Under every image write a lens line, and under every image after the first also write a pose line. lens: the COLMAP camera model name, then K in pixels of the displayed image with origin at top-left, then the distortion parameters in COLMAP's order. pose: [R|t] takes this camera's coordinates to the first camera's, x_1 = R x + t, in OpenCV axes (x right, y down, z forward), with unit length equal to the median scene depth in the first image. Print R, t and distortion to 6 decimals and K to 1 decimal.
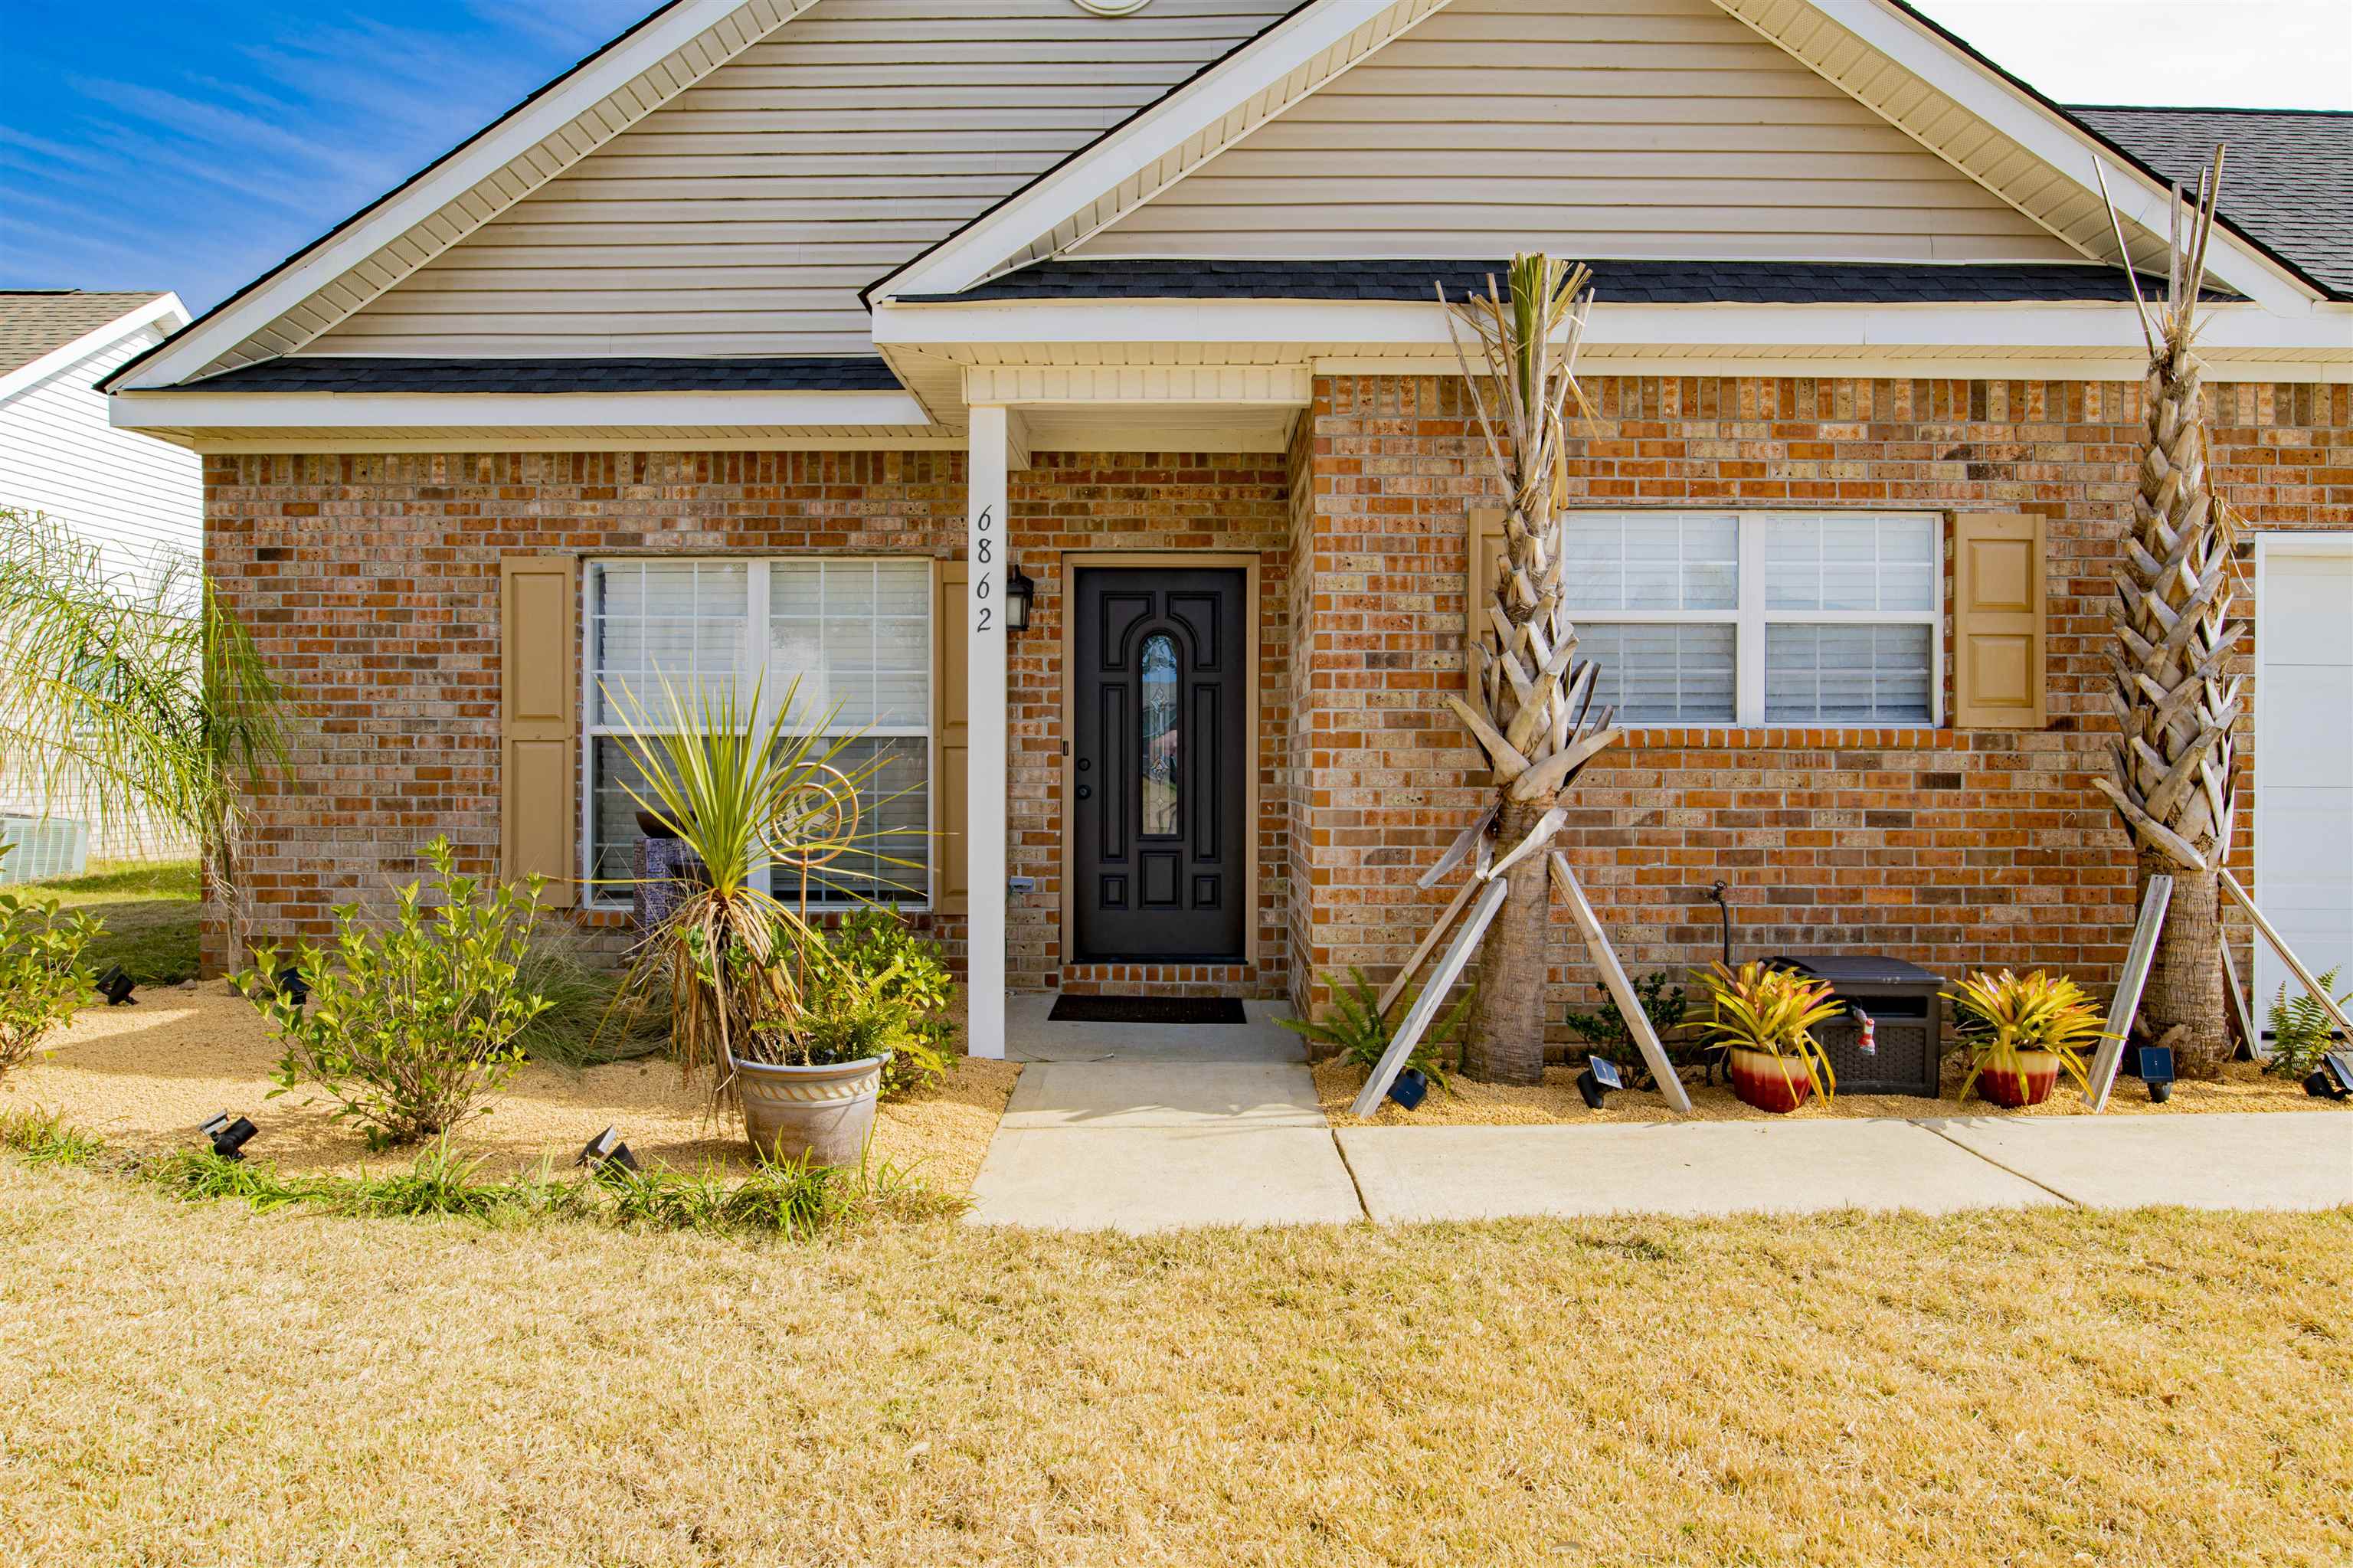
lens RADIAL K [[1486.1, 0, 1173.0], [0, 1486.1, 776.7], [0, 0, 1]] dist [-0.047102, 0.023797]
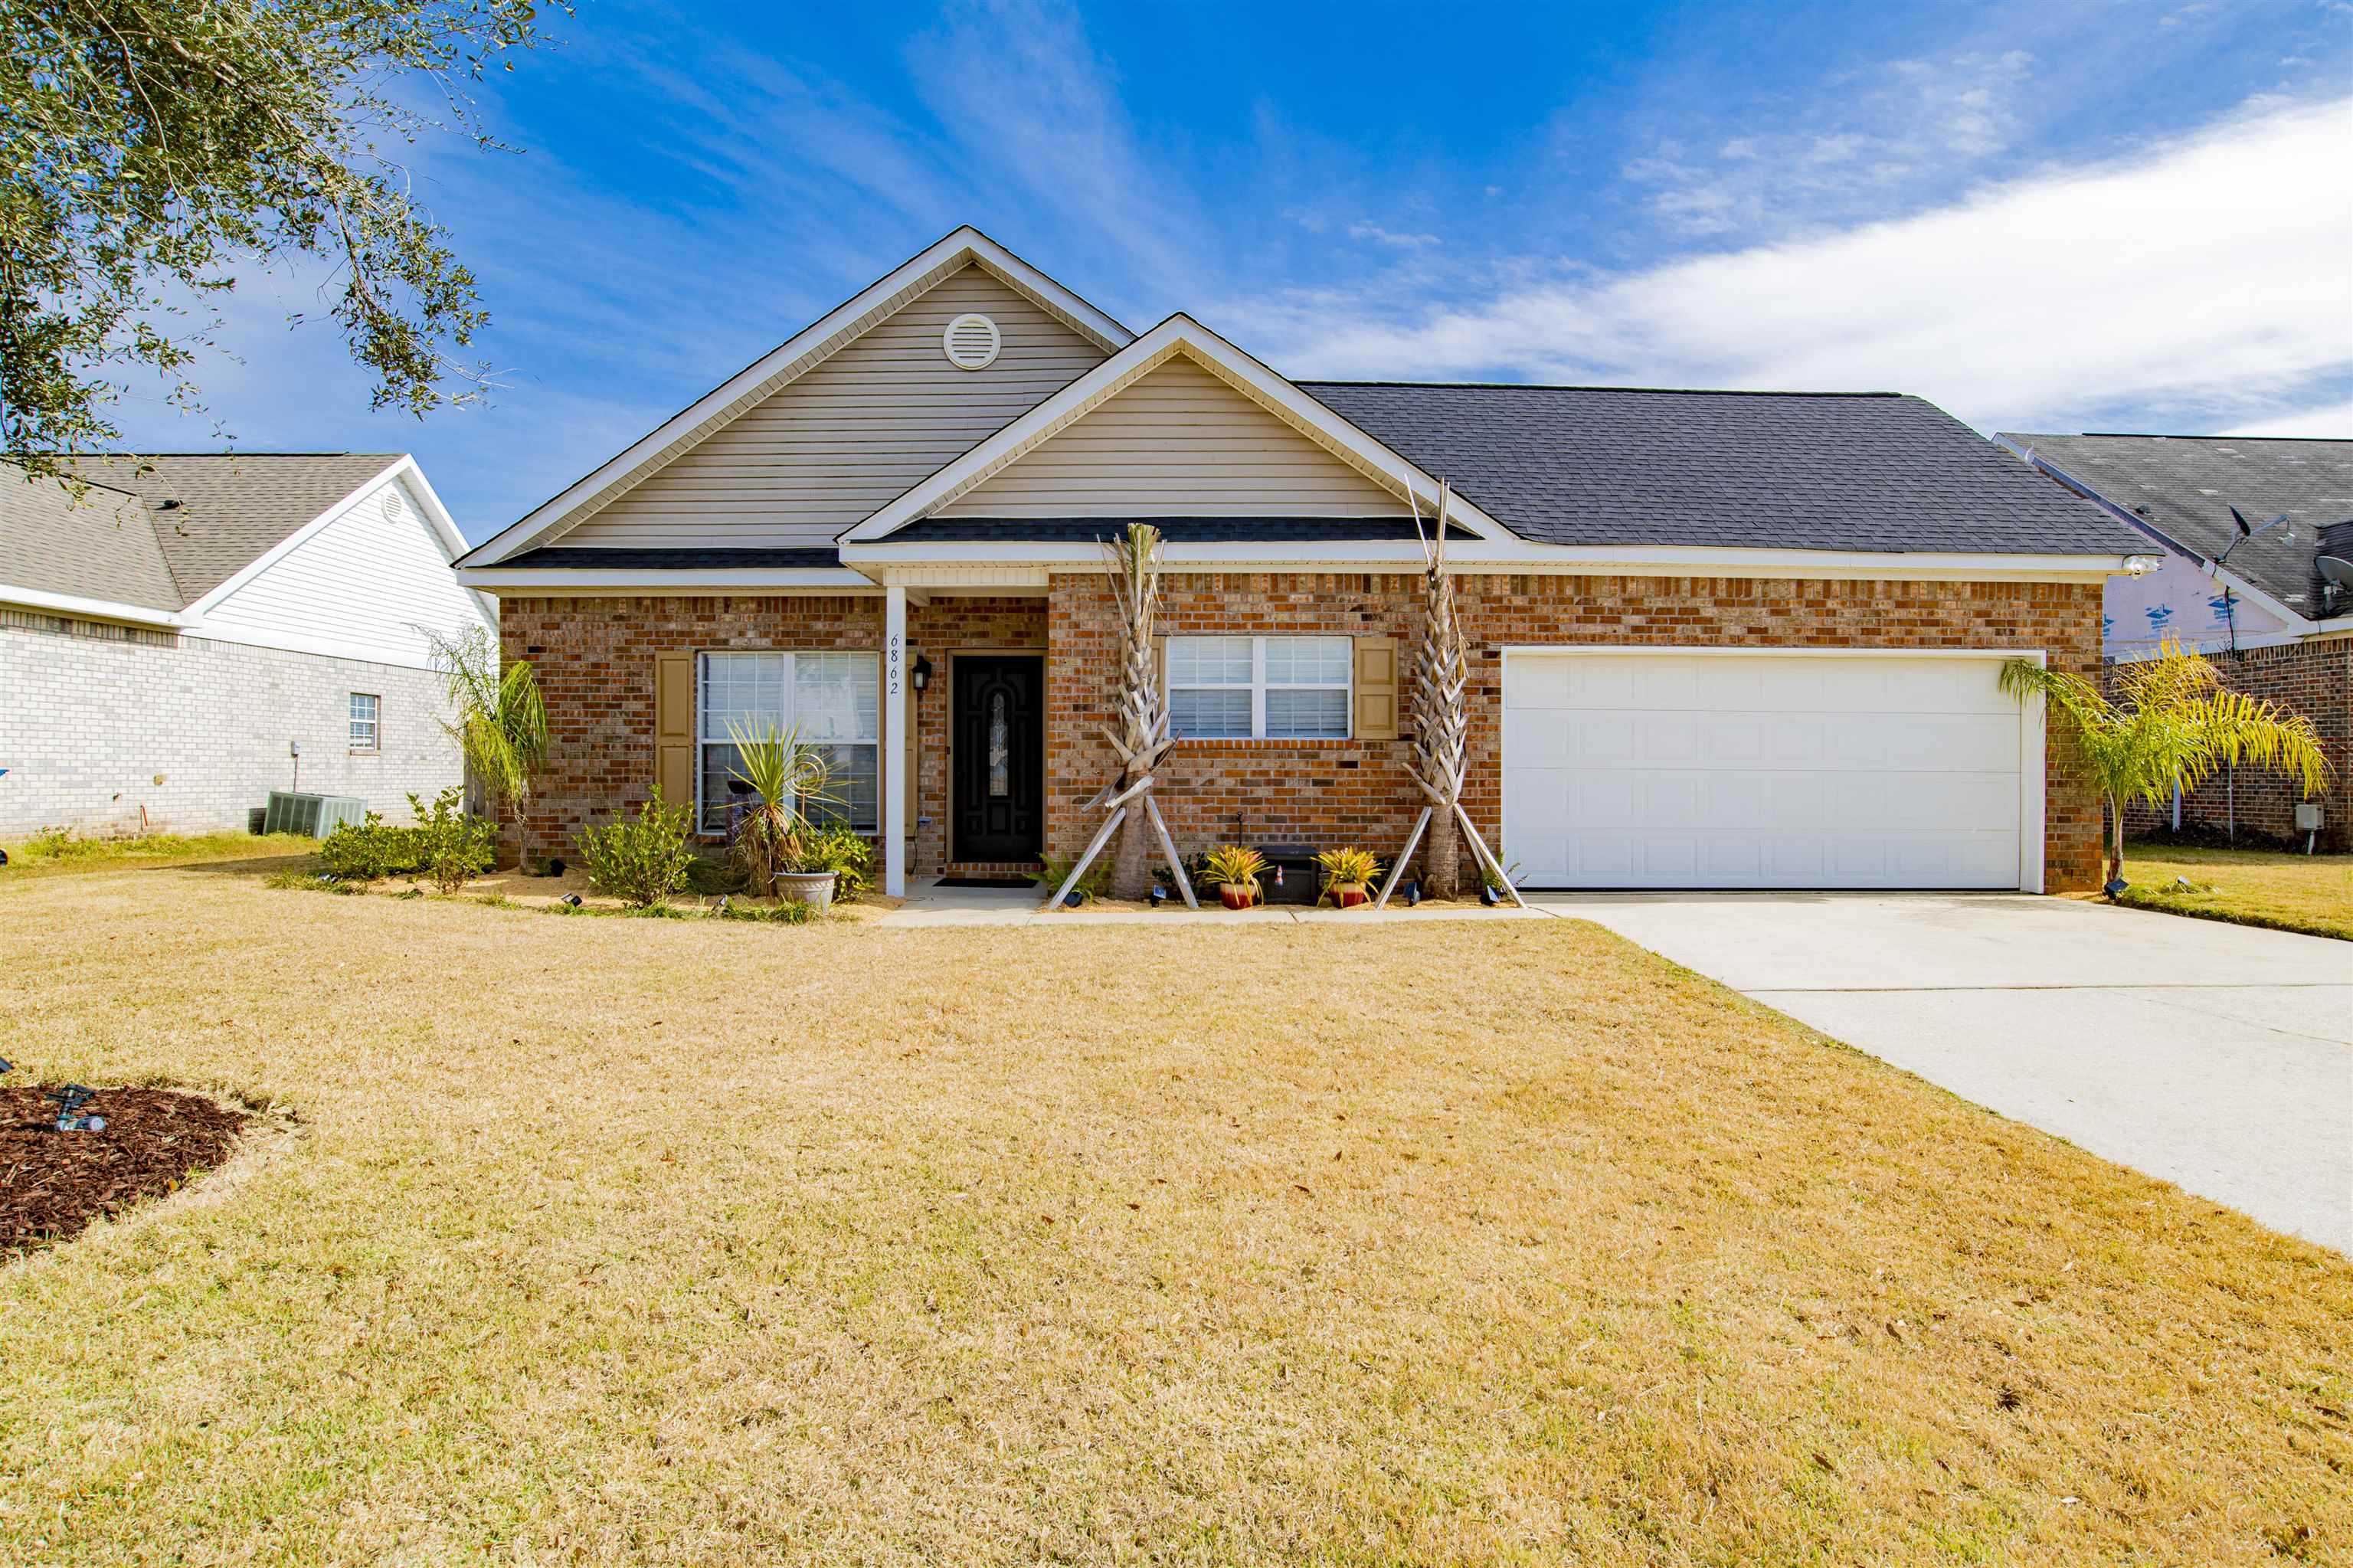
lens RADIAL K [[1260.0, 0, 1161.7], [0, 1260.0, 782.1], [0, 0, 1]] dist [-0.045915, 0.000905]
pose [[0.999978, 0.000021, 0.006572, 0.243750], [-0.000016, 1.000000, -0.000697, 0.029170], [-0.006572, 0.000697, 0.999978, -0.796962]]
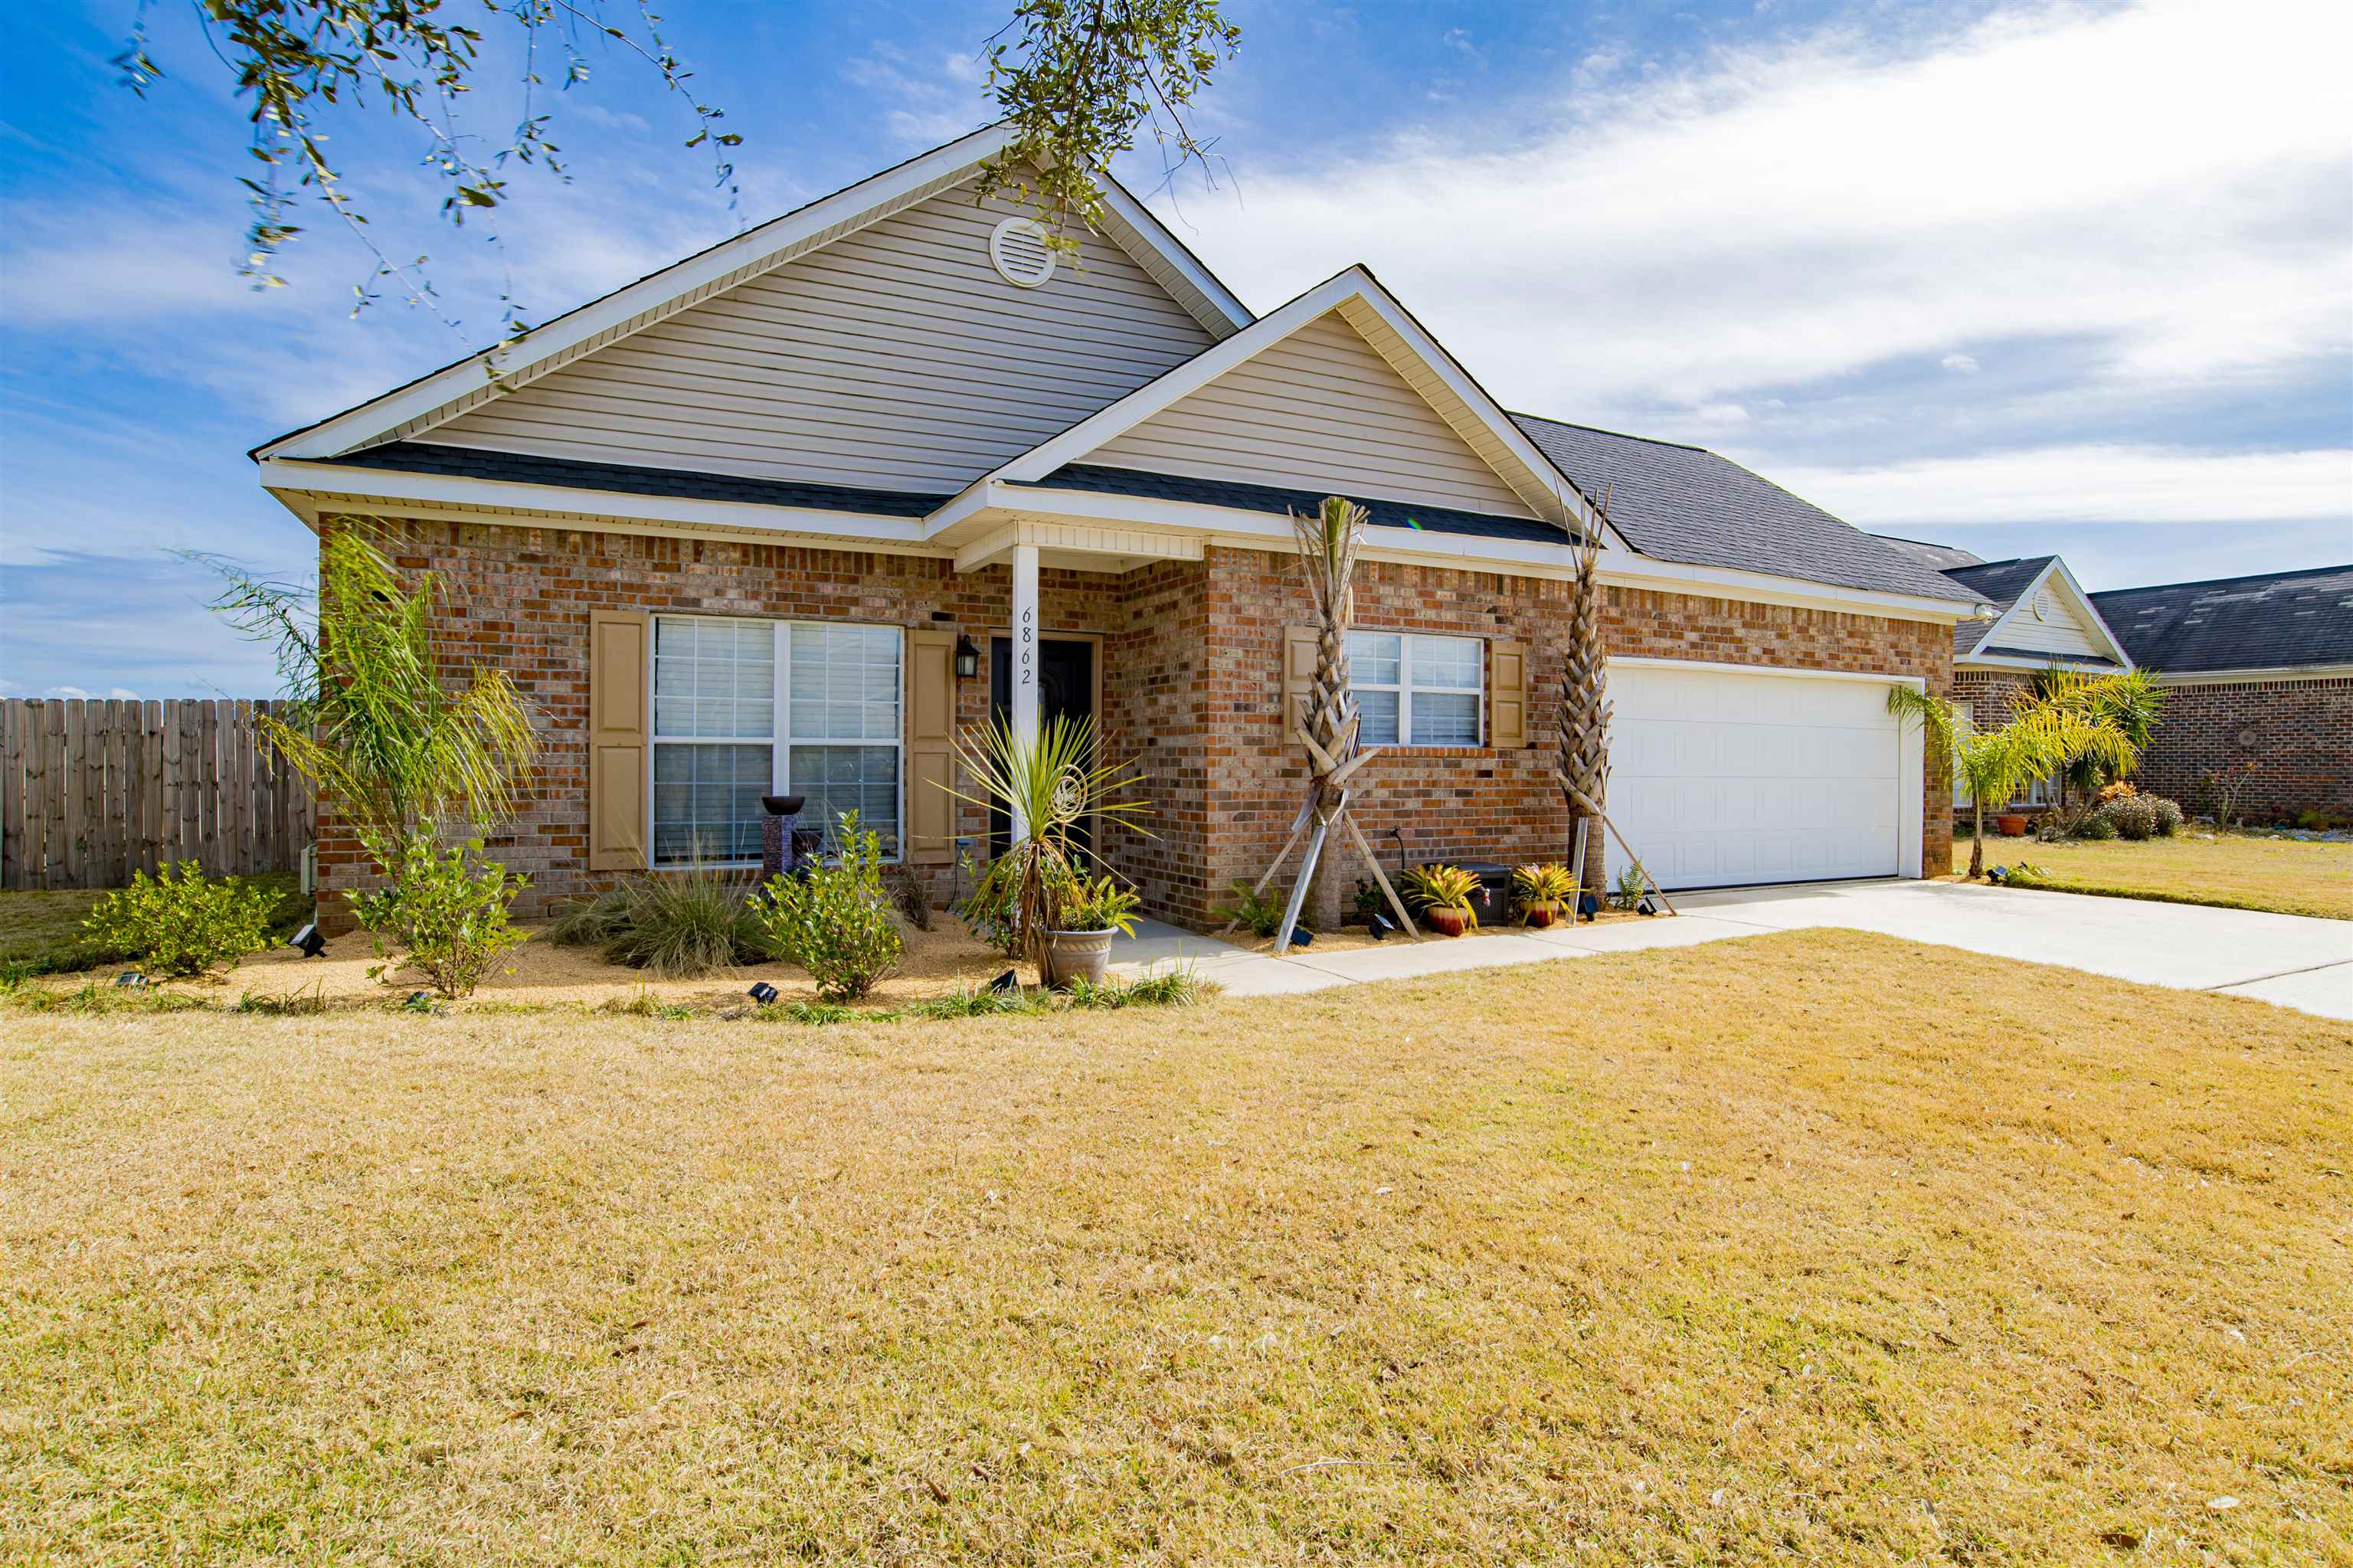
lens RADIAL K [[1204.0, 0, 1187.8], [0, 1204.0, 776.2], [0, 0, 1]] dist [-0.062225, 0.021638]
pose [[0.888570, -0.003165, 0.458730, -0.581794], [0.001635, 0.999992, 0.003732, -0.000708], [-0.458738, -0.002566, 0.888568, -0.261403]]
